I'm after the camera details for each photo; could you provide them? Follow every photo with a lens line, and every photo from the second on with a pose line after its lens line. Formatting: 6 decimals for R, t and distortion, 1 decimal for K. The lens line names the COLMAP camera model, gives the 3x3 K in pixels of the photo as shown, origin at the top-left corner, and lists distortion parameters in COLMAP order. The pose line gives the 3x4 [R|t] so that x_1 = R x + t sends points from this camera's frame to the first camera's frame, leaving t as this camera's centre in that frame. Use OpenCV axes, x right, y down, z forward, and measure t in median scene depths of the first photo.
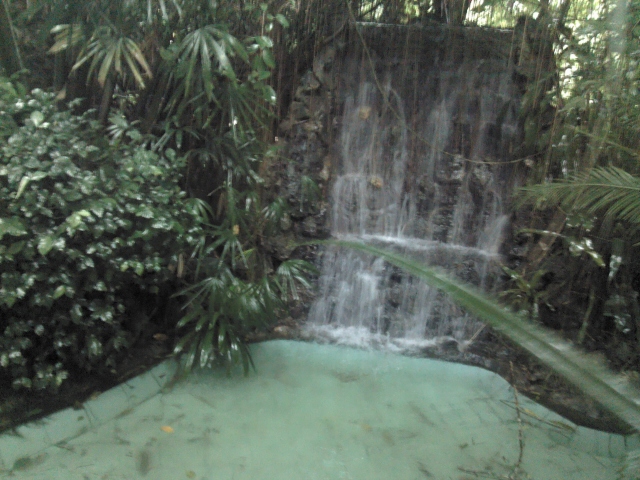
lens RADIAL K [[584.3, 0, 315.6], [0, 584.3, 248.9], [0, 0, 1]] dist [0.054187, -0.121158]
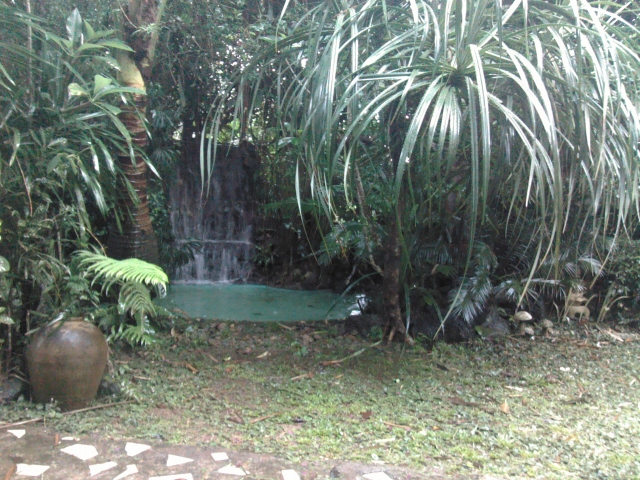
lens RADIAL K [[549.1, 0, 319.5], [0, 549.1, 240.4], [0, 0, 1]] dist [0.120361, 0.005874]
pose [[0.821492, -0.074805, 0.565291, -0.703171], [0.152247, 0.984143, -0.091016, 0.248084], [-0.549519, 0.160833, 0.819855, -0.941609]]
